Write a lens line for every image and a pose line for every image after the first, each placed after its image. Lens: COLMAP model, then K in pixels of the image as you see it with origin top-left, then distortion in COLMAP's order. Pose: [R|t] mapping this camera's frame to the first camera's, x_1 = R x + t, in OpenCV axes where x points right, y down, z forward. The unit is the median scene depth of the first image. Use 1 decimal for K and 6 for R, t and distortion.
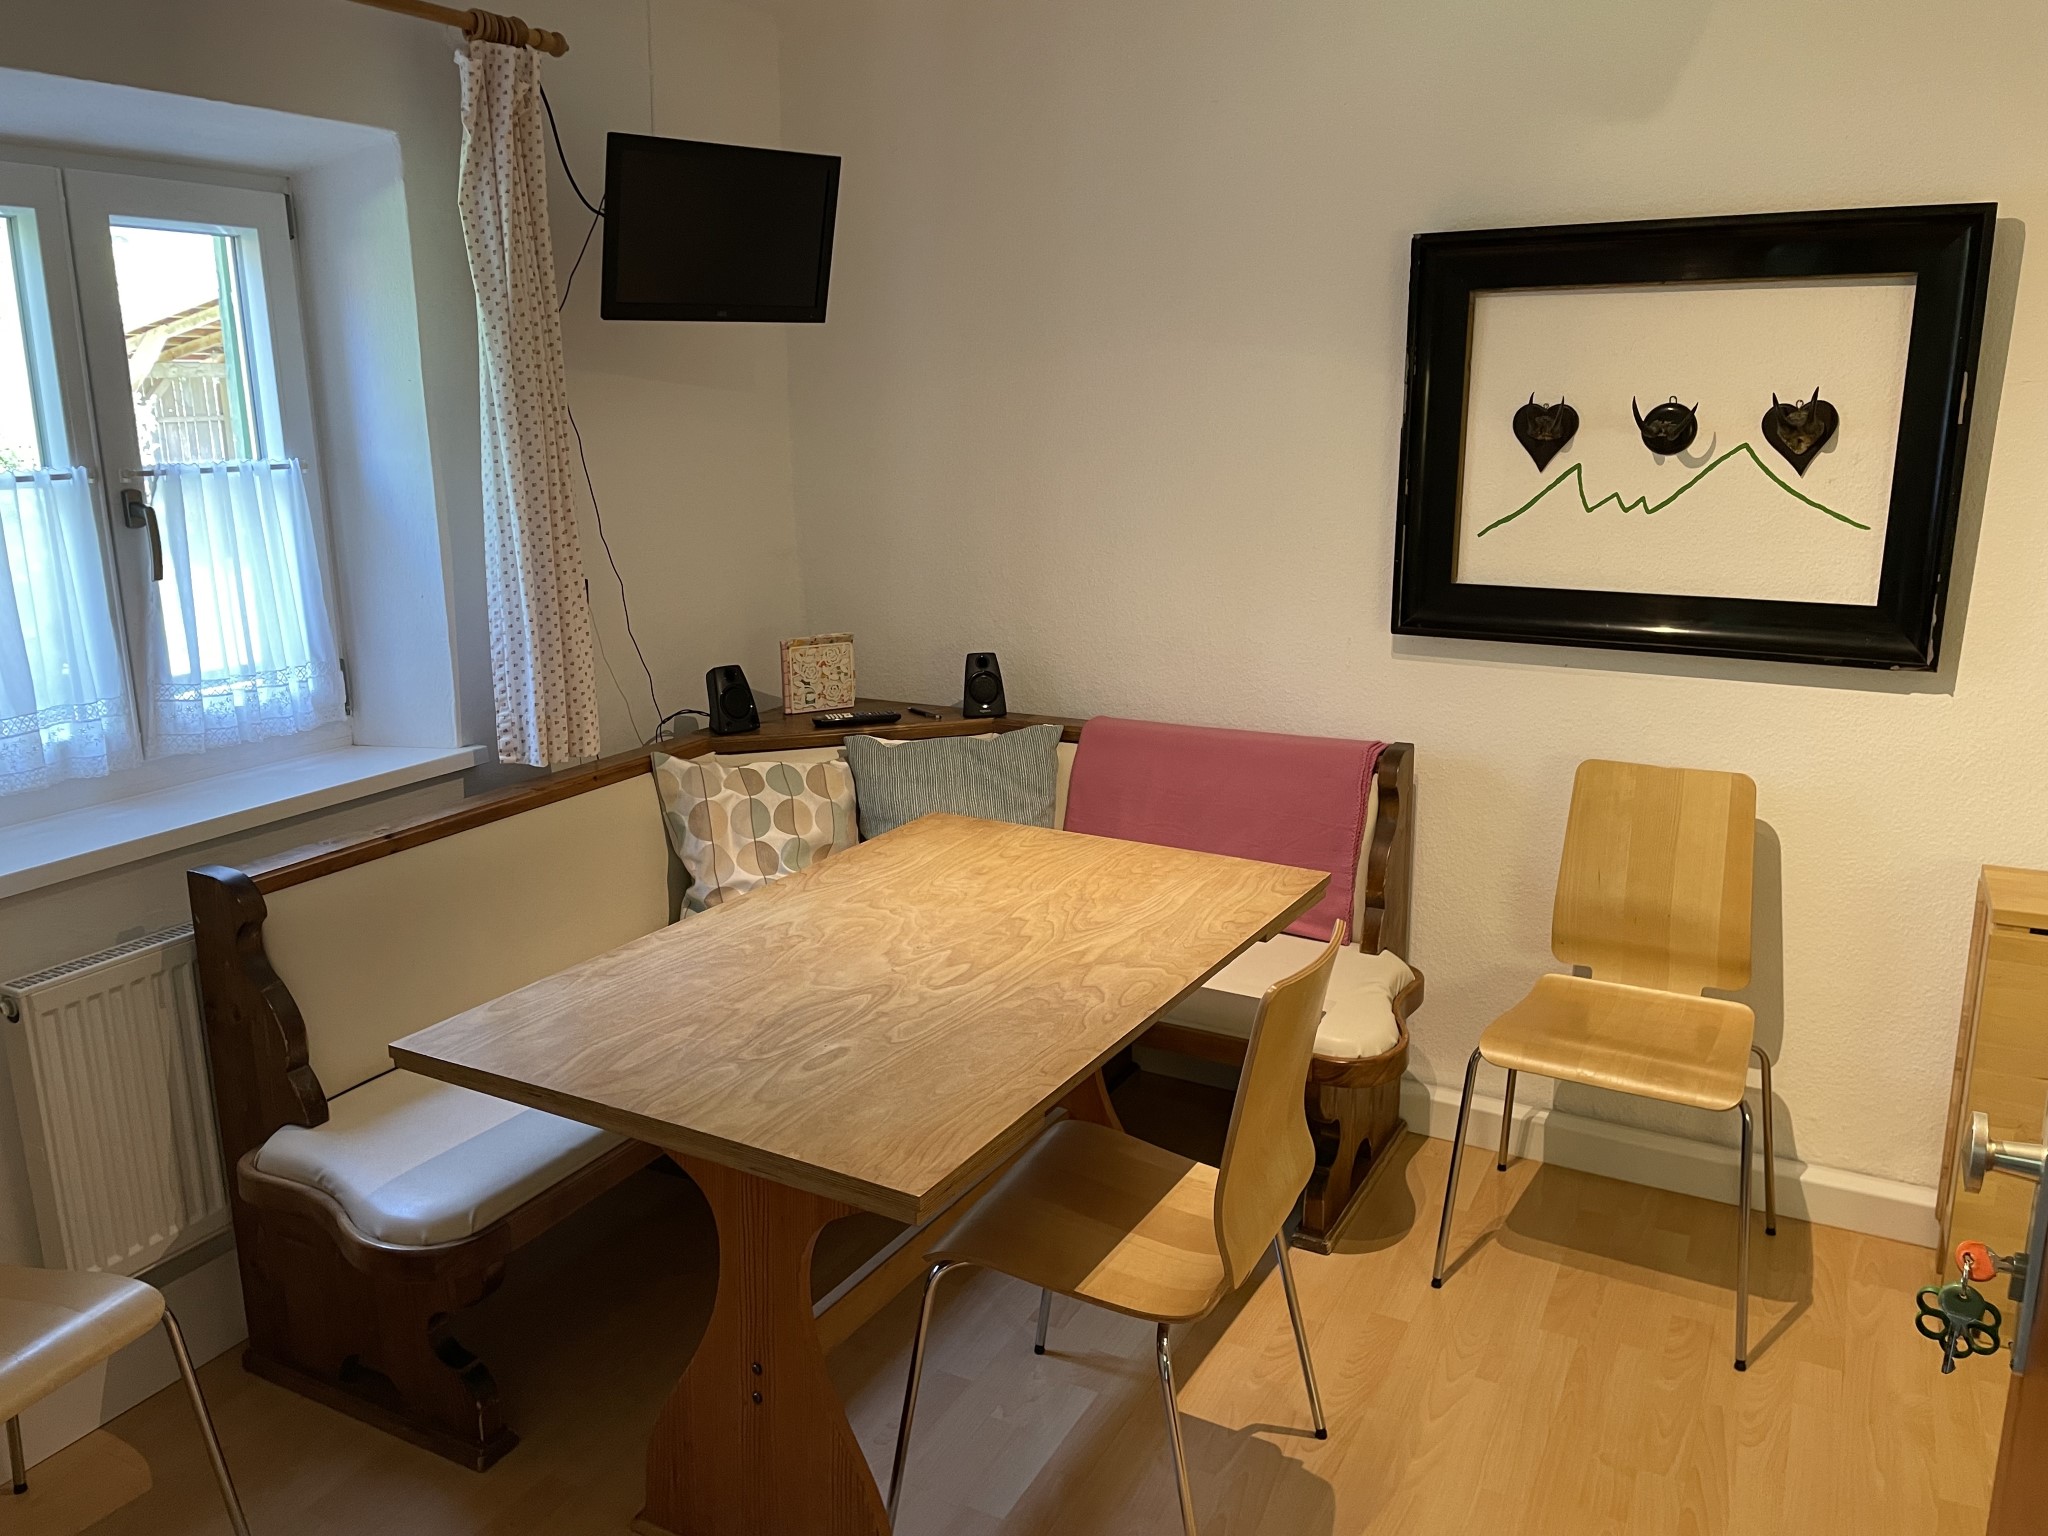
lens RADIAL K [[1543.0, 0, 1015.2], [0, 1543.0, 764.0], [0, 0, 1]] dist [0.074809, -0.078359]
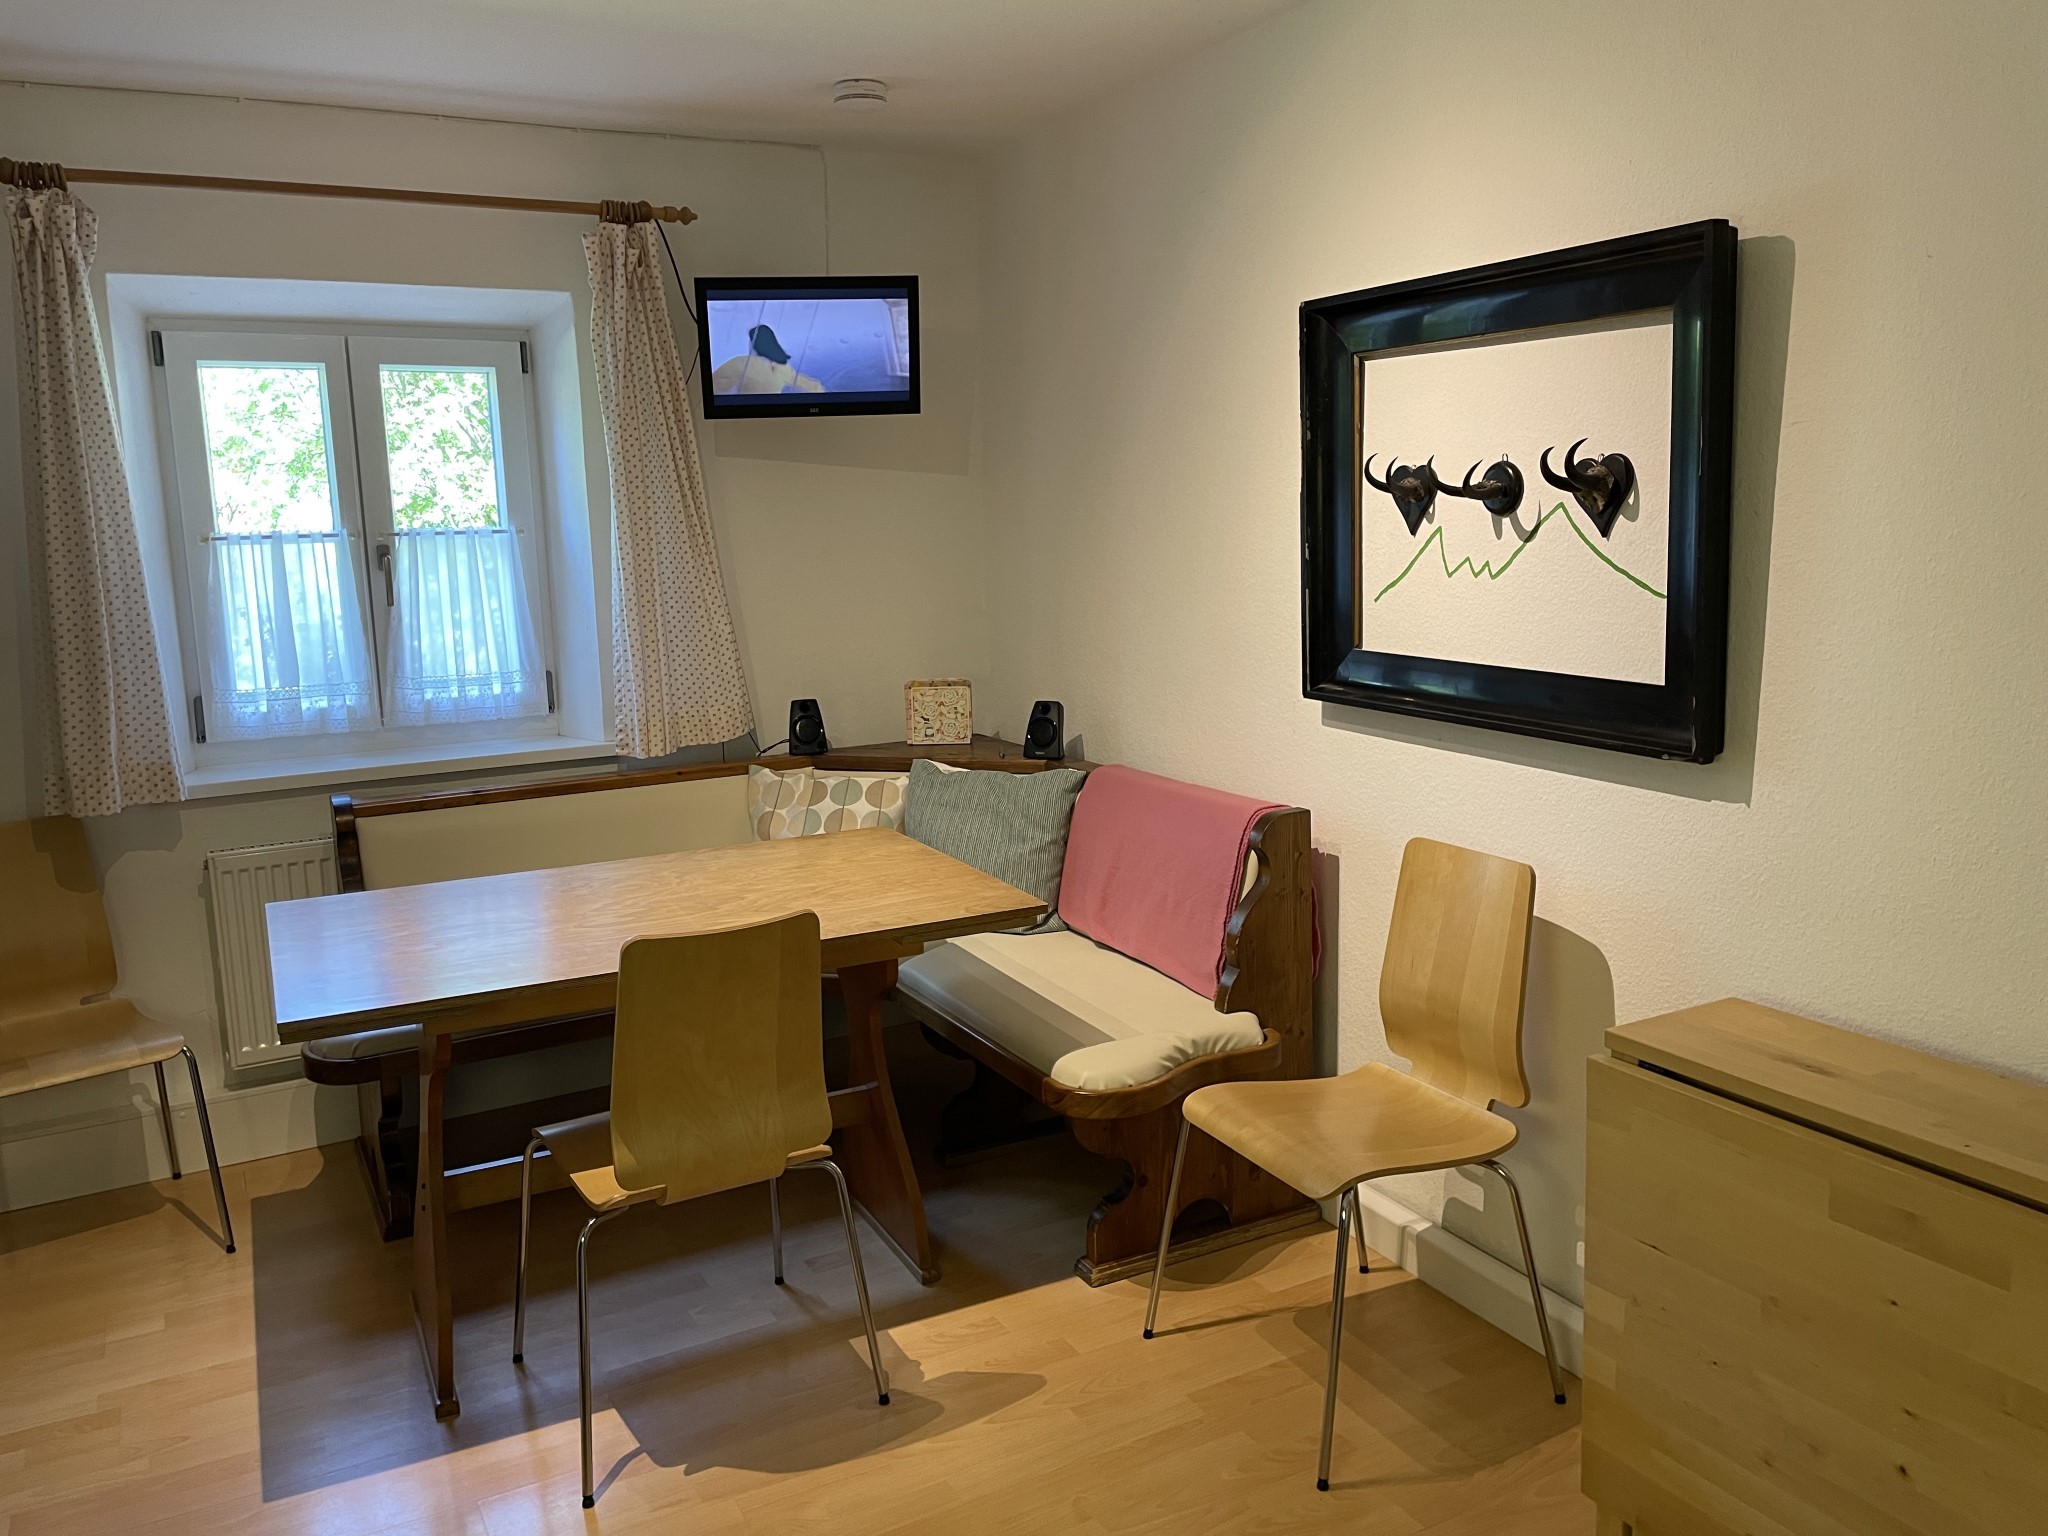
lens RADIAL K [[1545.7, 0, 1008.6], [0, 1545.7, 754.8], [0, 0, 1]] dist [0.098521, -0.132138]
pose [[0.837668, 0.075590, -0.540923, 0.683326], [-0.109142, 0.993568, -0.030172, 0.003262], [0.535163, 0.084312, 0.840531, 0.073313]]
